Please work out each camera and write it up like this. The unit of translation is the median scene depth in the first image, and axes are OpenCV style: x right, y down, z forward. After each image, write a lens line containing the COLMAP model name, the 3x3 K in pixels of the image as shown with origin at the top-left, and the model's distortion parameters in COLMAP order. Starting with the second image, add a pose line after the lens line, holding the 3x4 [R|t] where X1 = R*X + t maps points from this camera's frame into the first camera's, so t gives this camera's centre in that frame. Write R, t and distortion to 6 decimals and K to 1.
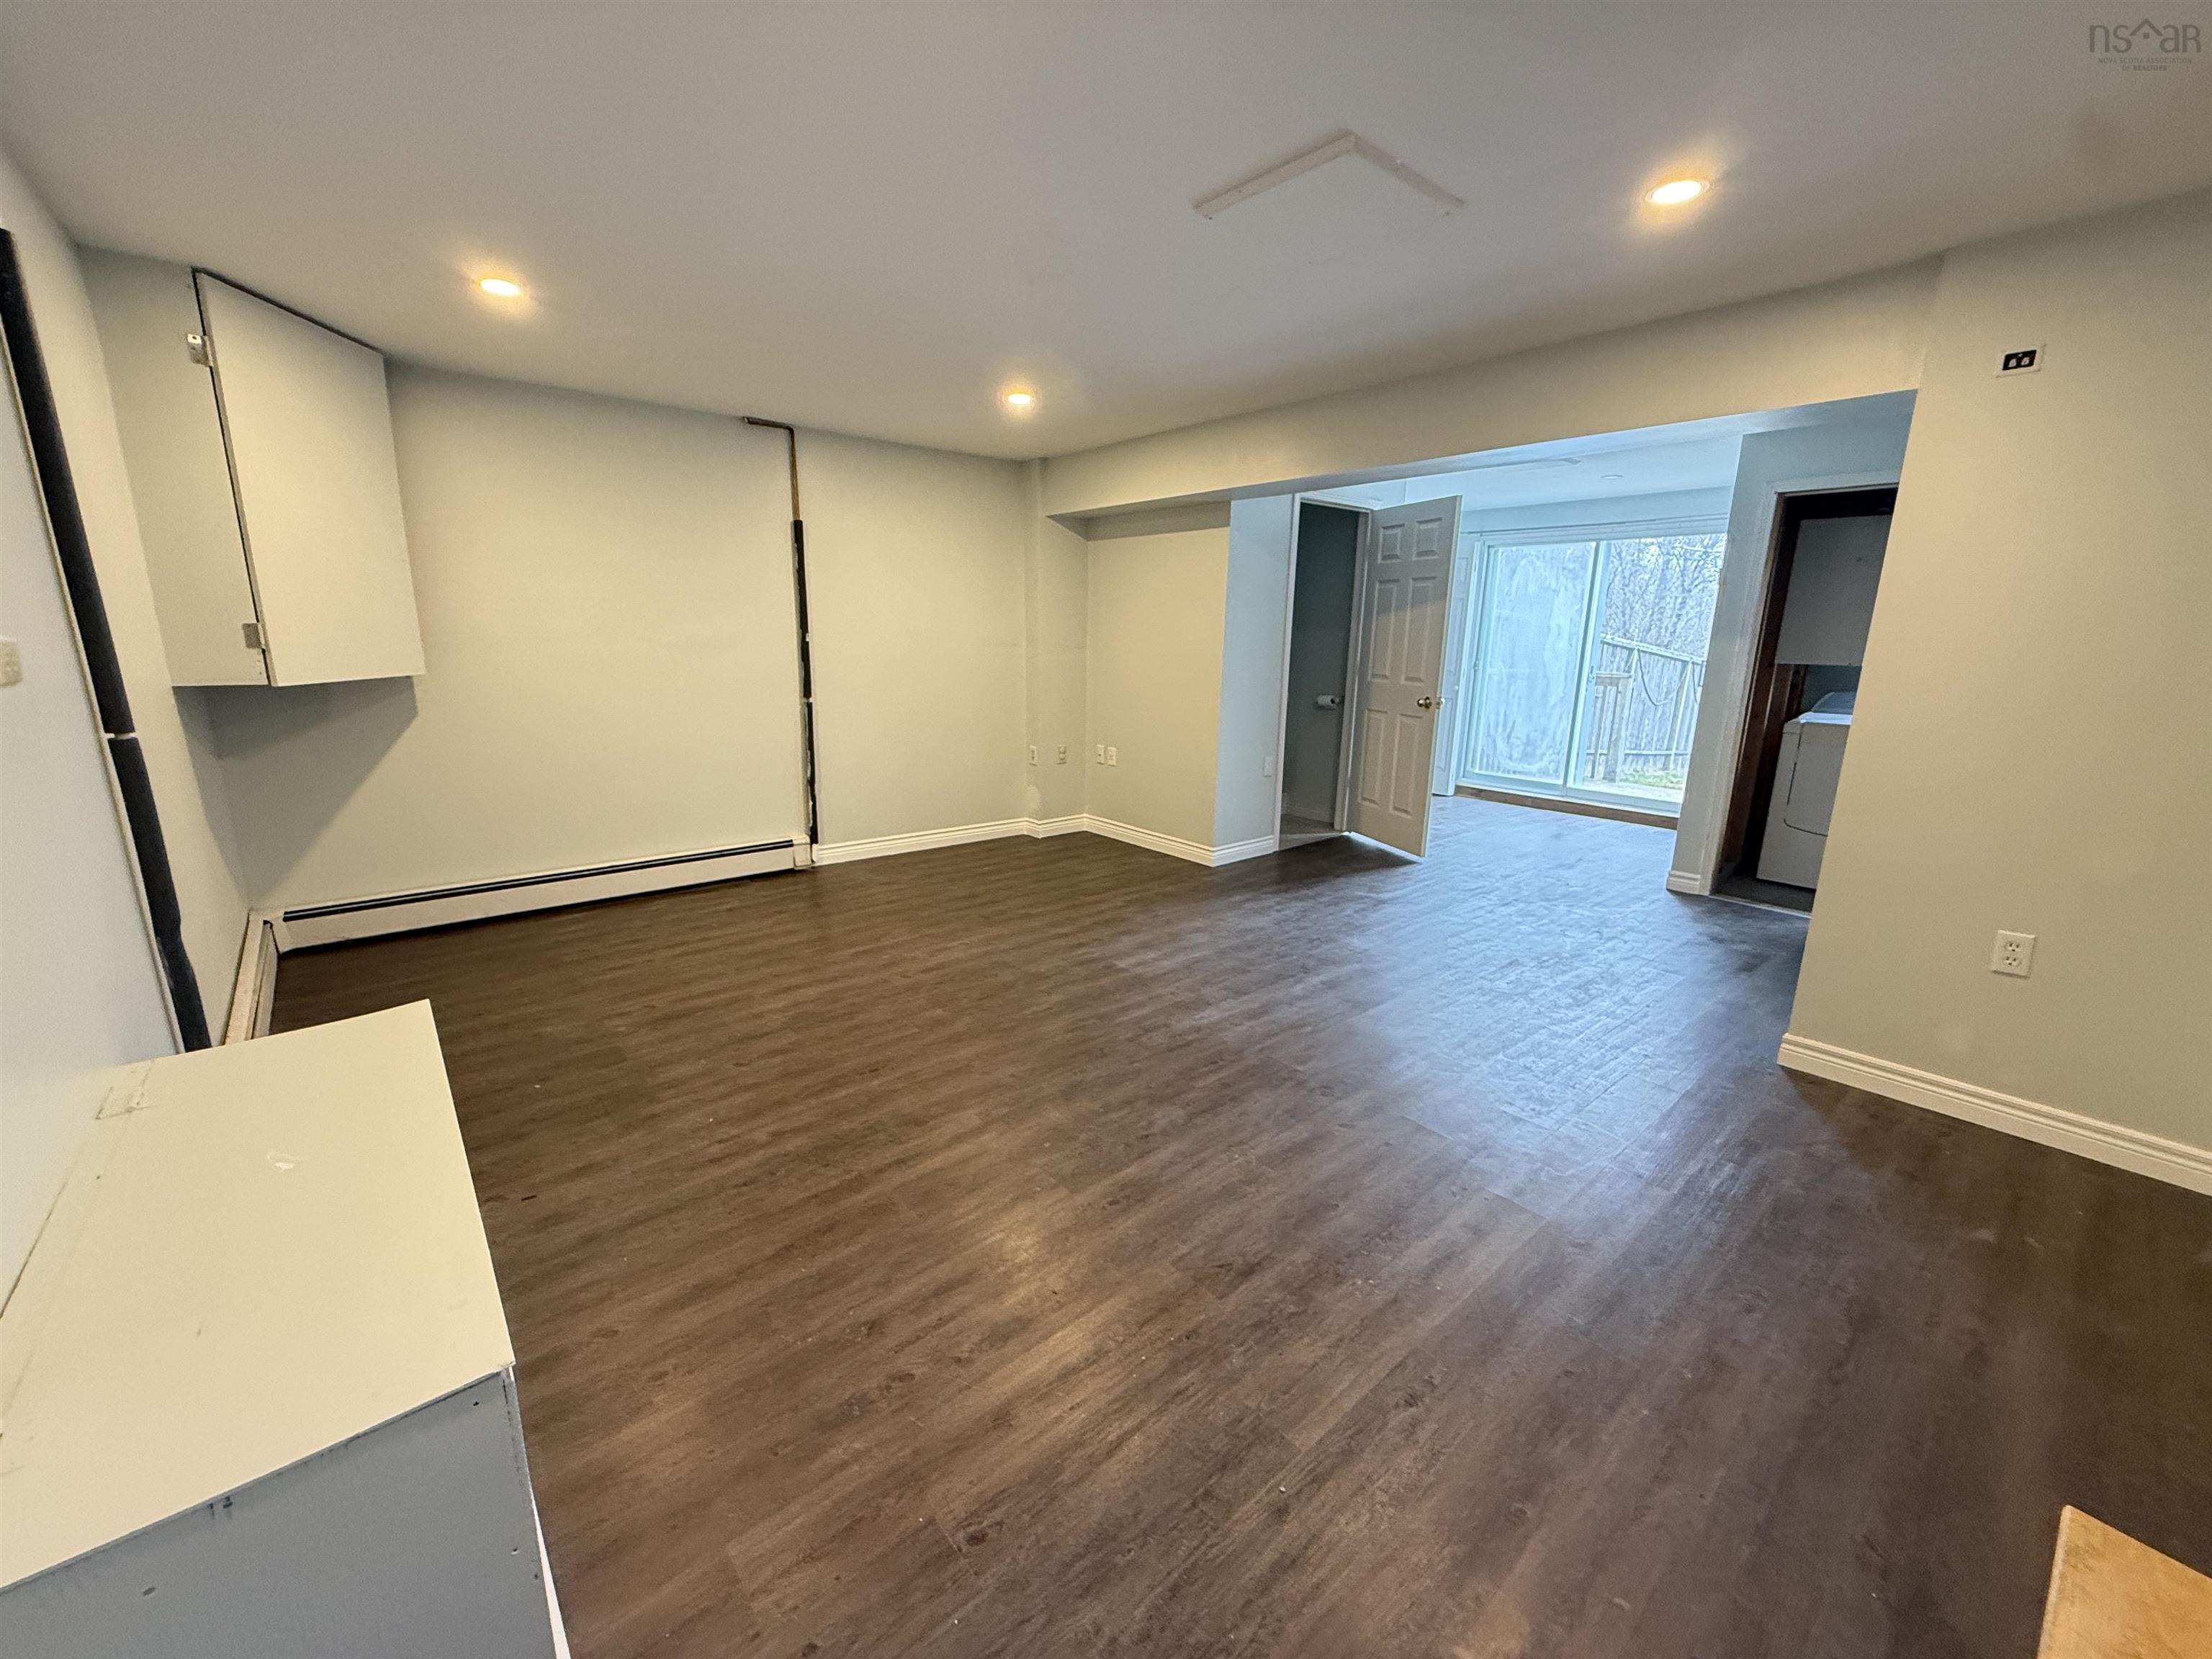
lens RADIAL K [[877.1, 0, 1104.1], [0, 877.1, 833.4], [0, 0, 1]] dist [0.002464, 0.000734]
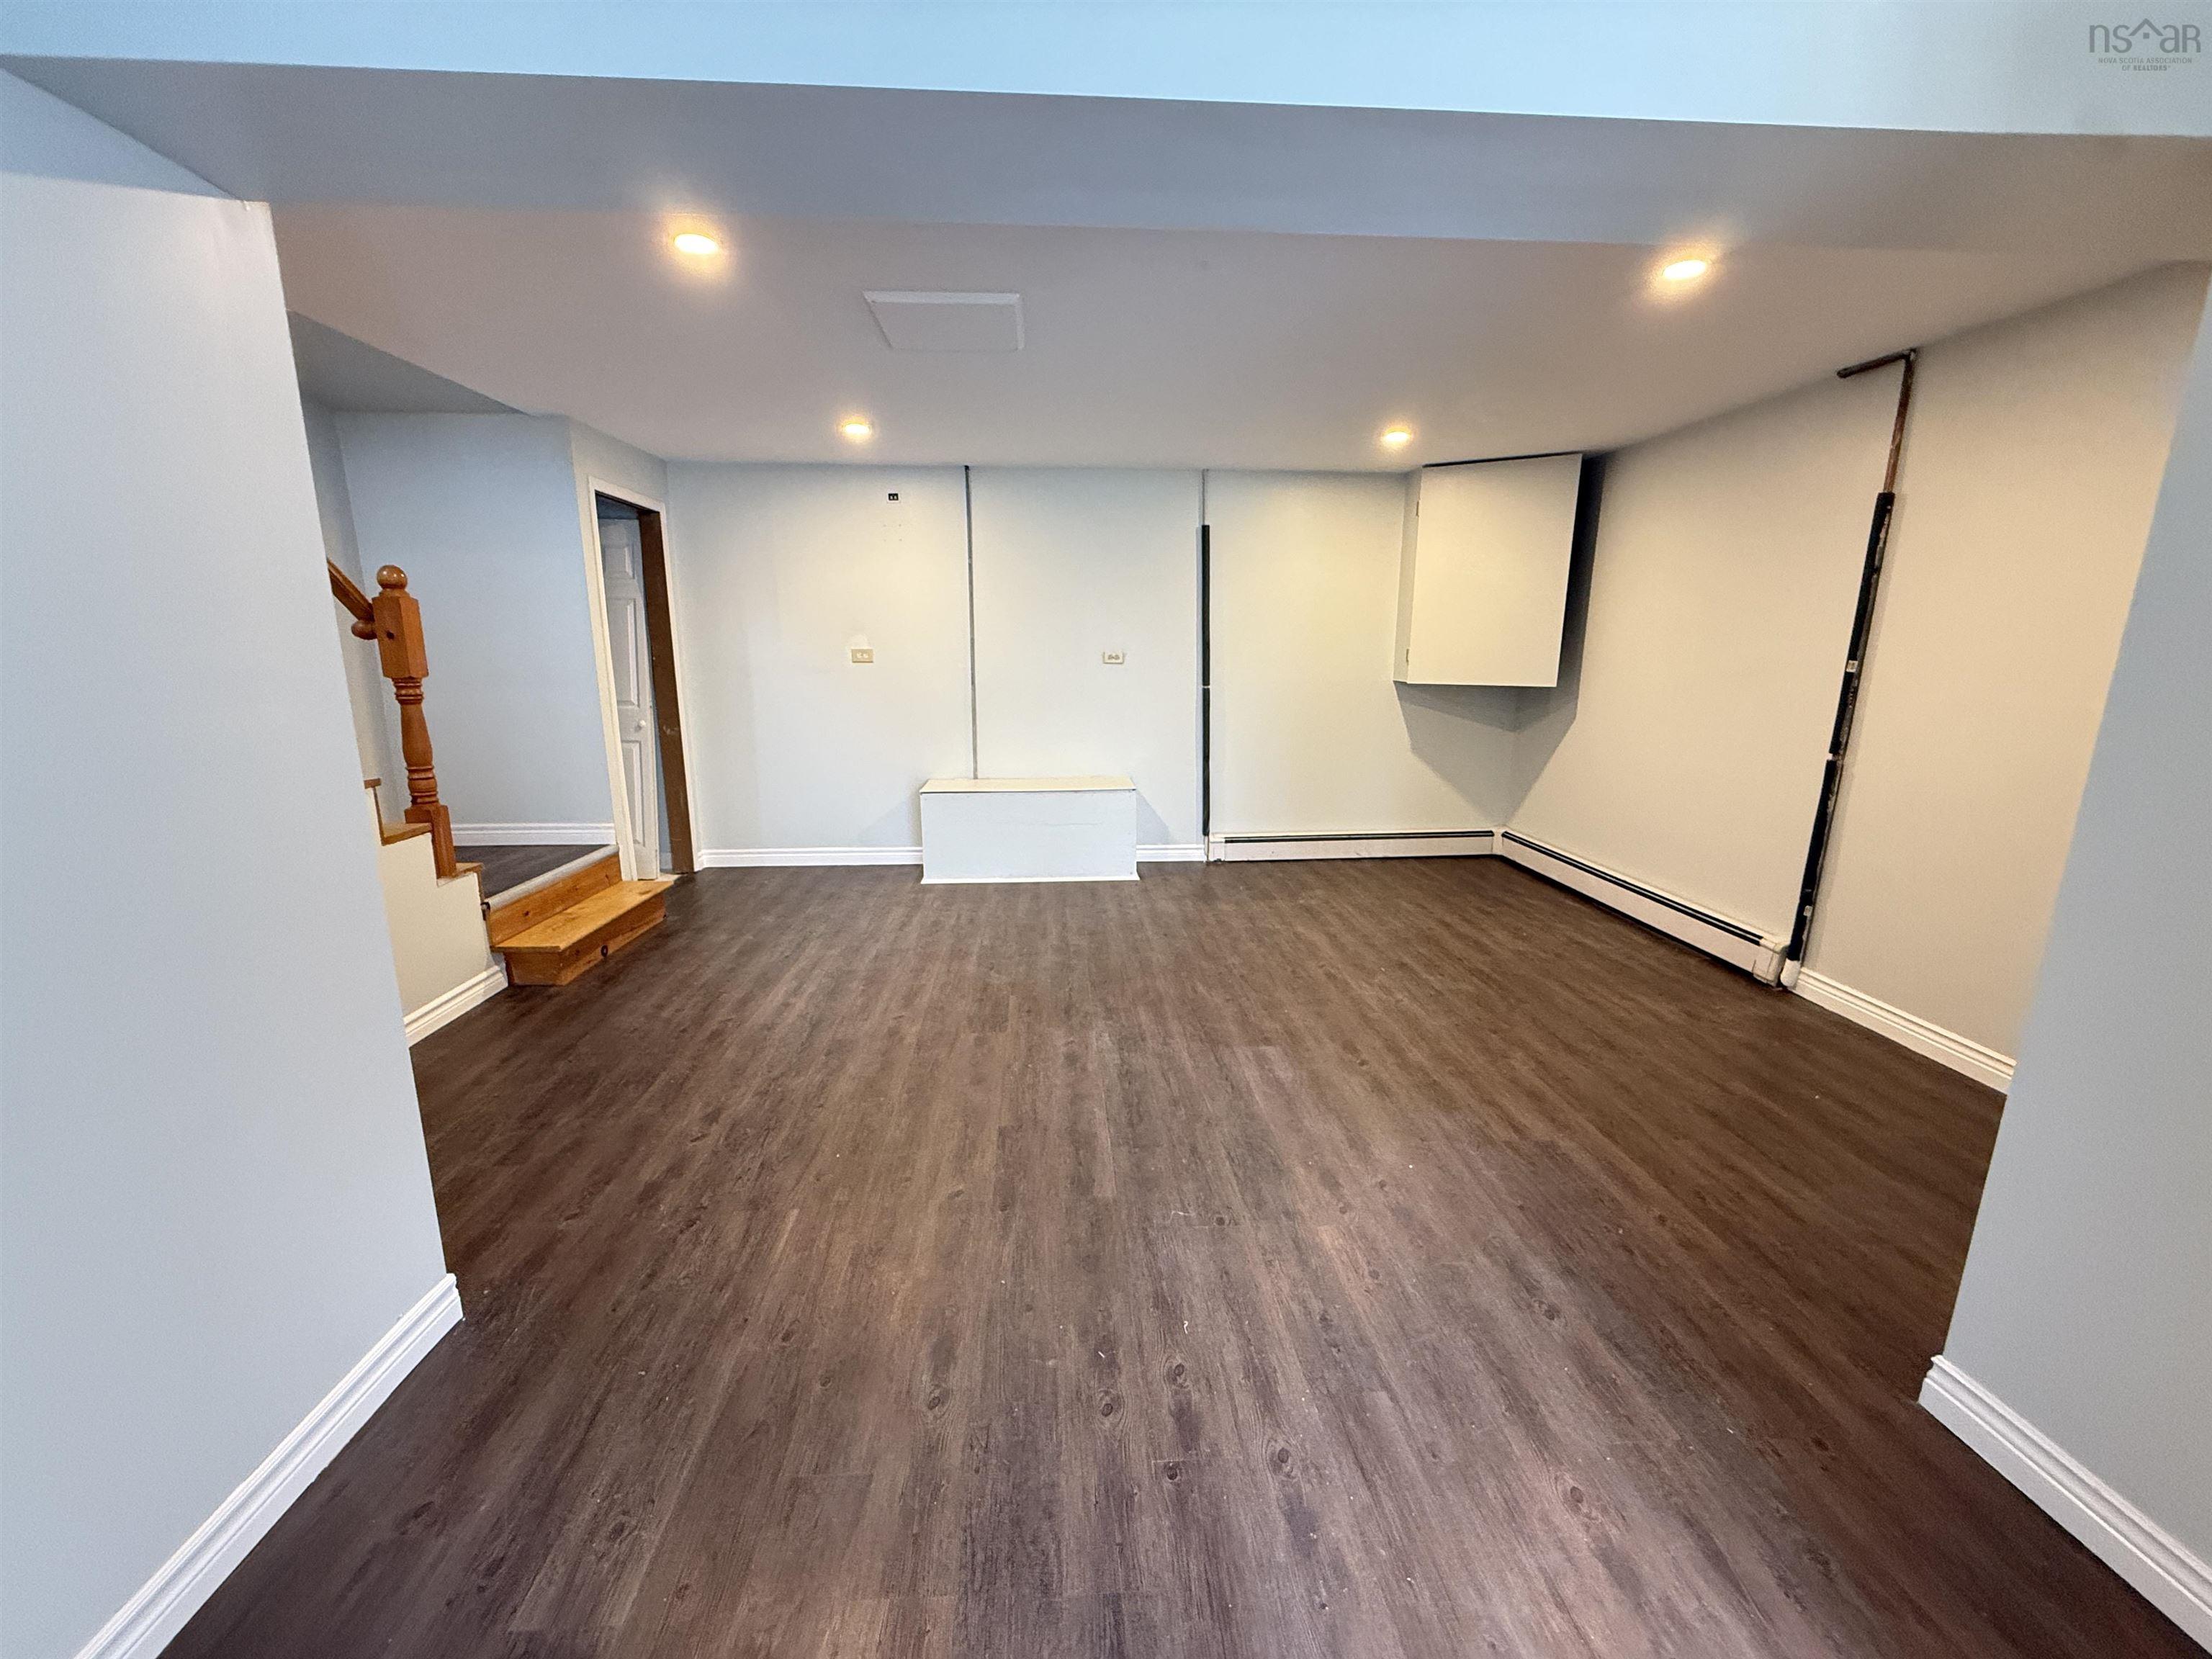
lens RADIAL K [[877.1, 0, 1106.7], [0, 877.1, 831.7], [0, 0, 1]] dist [0.002464, 0.000734]
pose [[-0.595935, 0.155028, -0.787926, 0.713588], [-0.191403, 0.925488, 0.326858, -0.276473], [0.779889, 0.345598, -0.521858, 1.200391]]
